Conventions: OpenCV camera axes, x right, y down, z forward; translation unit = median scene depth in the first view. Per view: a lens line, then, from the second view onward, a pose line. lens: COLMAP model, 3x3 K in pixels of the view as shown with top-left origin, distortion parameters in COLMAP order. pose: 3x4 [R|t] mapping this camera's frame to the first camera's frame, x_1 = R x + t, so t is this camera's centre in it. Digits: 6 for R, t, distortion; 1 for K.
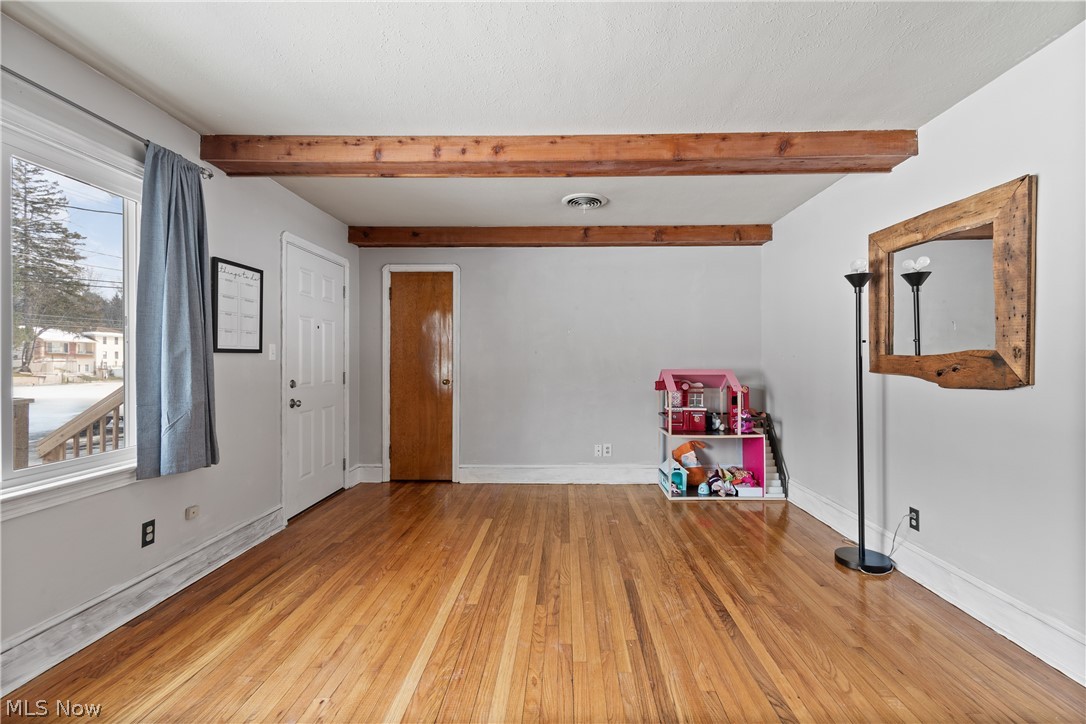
lens RADIAL K [[486.2, 0, 546.3], [0, 486.2, 360.4], [0, 0, 1]] dist [0.004337, -0.003153]
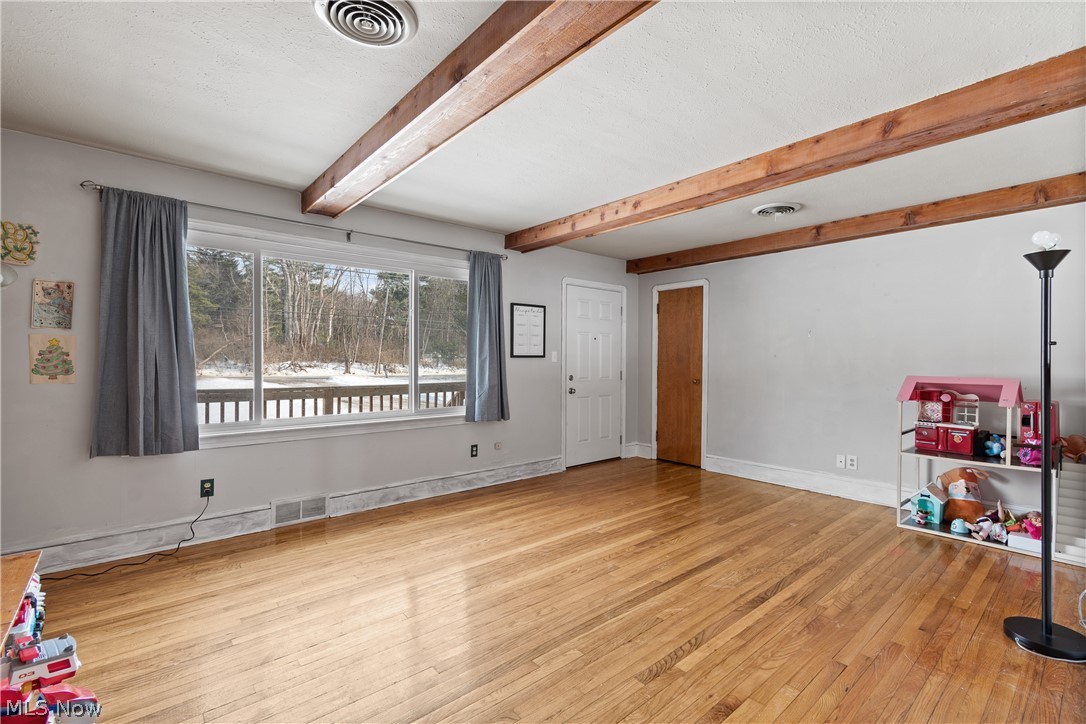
lens RADIAL K [[486.2, 0, 547.5], [0, 486.2, 364.3], [0, 0, 1]] dist [0.004337, -0.003153]
pose [[0.662922, 0.011281, -0.748604, 0.690893], [-0.005882, 0.999934, 0.009859, -0.009631], [0.748666, -0.002133, 0.662944, -0.058257]]
